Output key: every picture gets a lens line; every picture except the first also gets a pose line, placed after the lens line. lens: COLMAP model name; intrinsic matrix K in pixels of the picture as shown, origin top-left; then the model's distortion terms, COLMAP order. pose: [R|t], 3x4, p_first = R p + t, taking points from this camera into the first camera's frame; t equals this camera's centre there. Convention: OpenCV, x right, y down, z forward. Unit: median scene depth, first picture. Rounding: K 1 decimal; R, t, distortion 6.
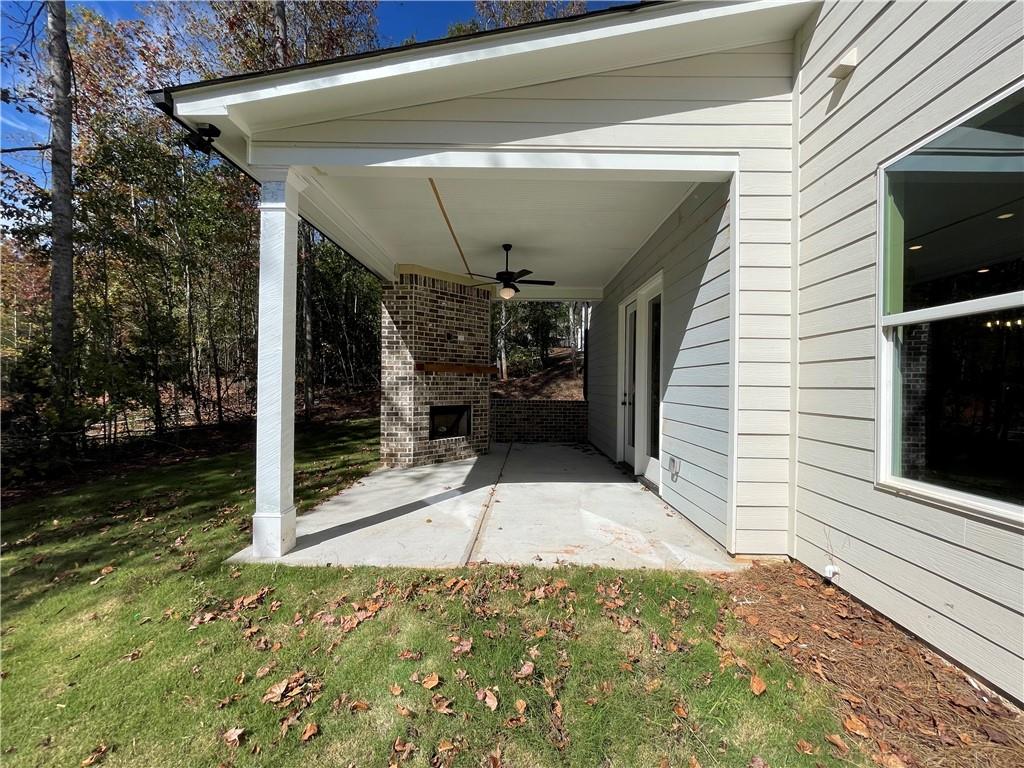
lens RADIAL K [[414.4, 0, 512.0], [0, 414.4, 384.0], [0, 0, 1]] dist [-0.003051, 0.000403]
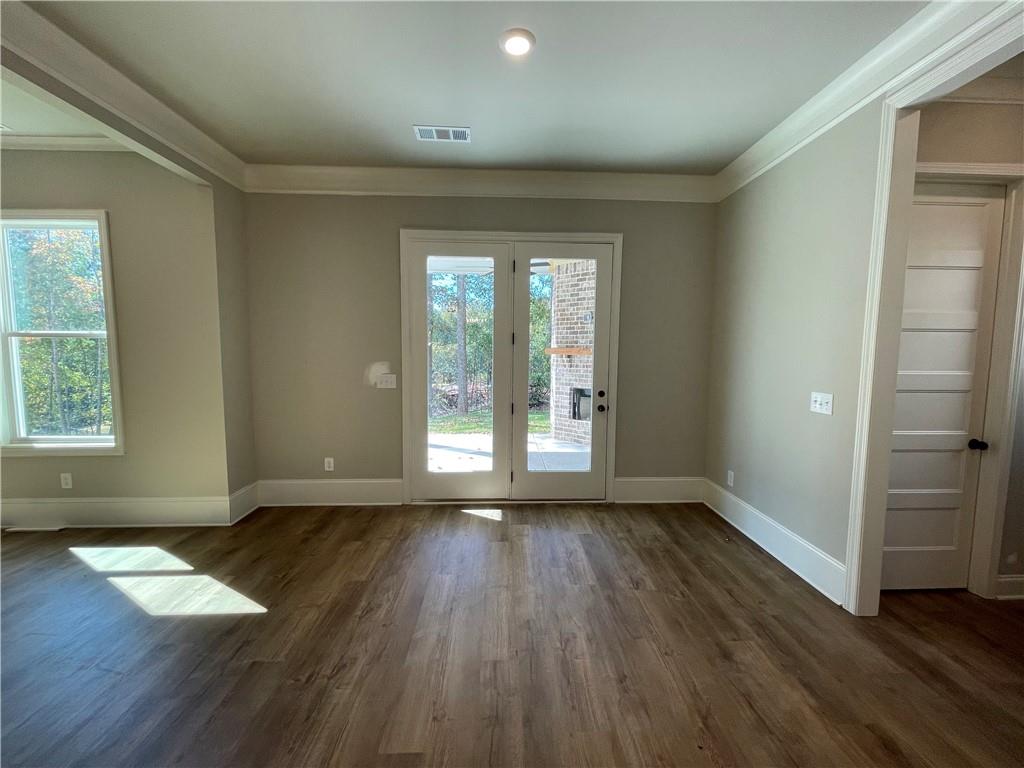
lens RADIAL K [[414.4, 0, 512.0], [0, 414.4, 384.0], [0, 0, 1]] dist [-0.003051, 0.000403]
pose [[0.049854, 0.075884, -0.995870, 0.802124], [-0.004960, 0.997116, 0.075731, -0.032250], [0.998744, 0.001164, 0.050087, 0.758950]]
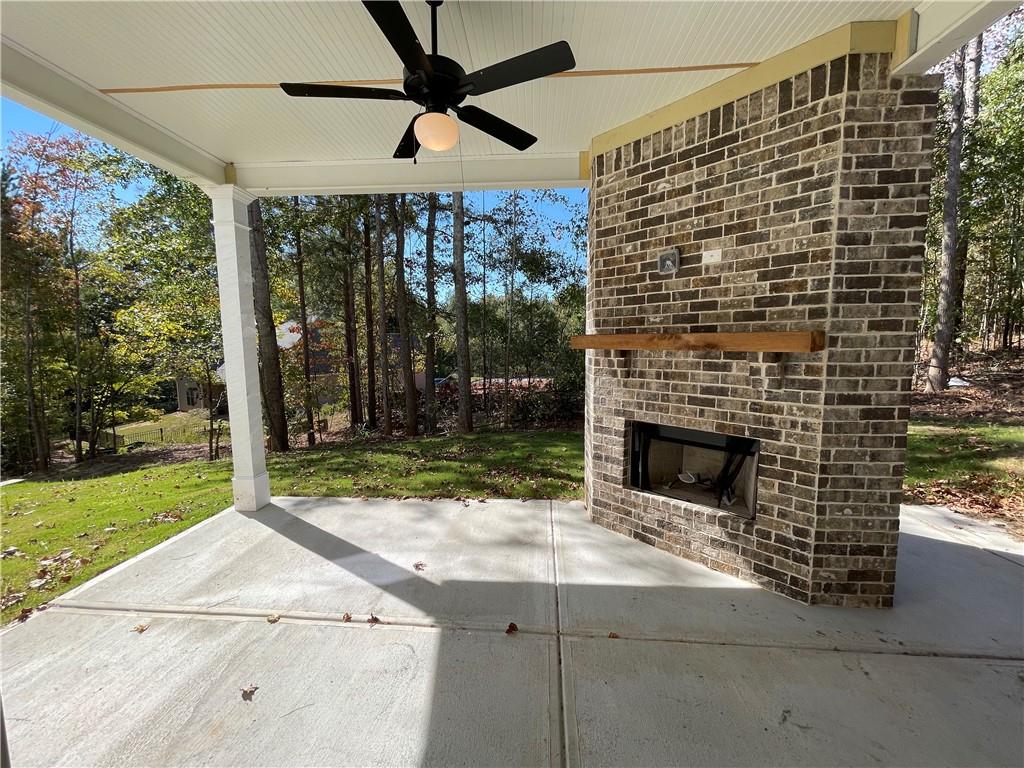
lens RADIAL K [[414.4, 0, 512.0], [0, 414.4, 384.0], [0, 0, 1]] dist [-0.003051, 0.000403]
pose [[-0.045313, 0.094139, -0.994527, 0.274578], [0.009863, 0.995544, 0.093786, -0.033556], [0.998924, -0.005560, -0.046040, 0.843729]]
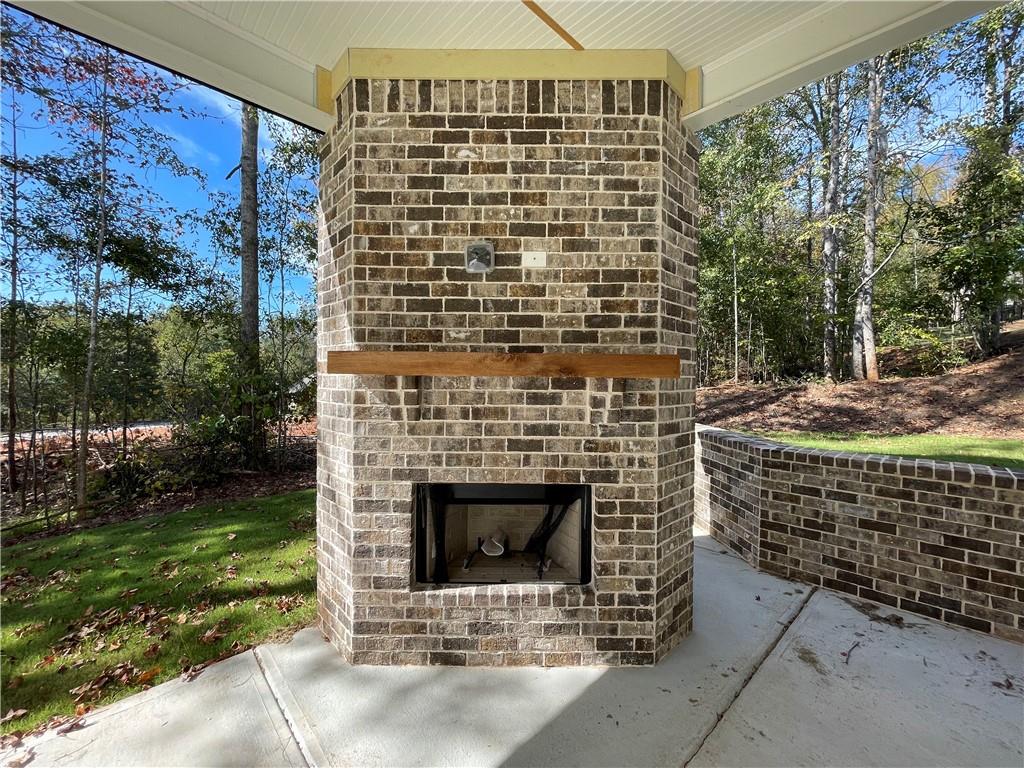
lens RADIAL K [[414.4, 0, 512.0], [0, 414.4, 384.0], [0, 0, 1]] dist [-0.003051, 0.000403]
pose [[0.706658, 0.004107, -0.707544, 0.077424], [-0.000018, 0.999983, 0.005786, -0.024013], [0.707555, -0.004076, 0.706646, 0.786384]]
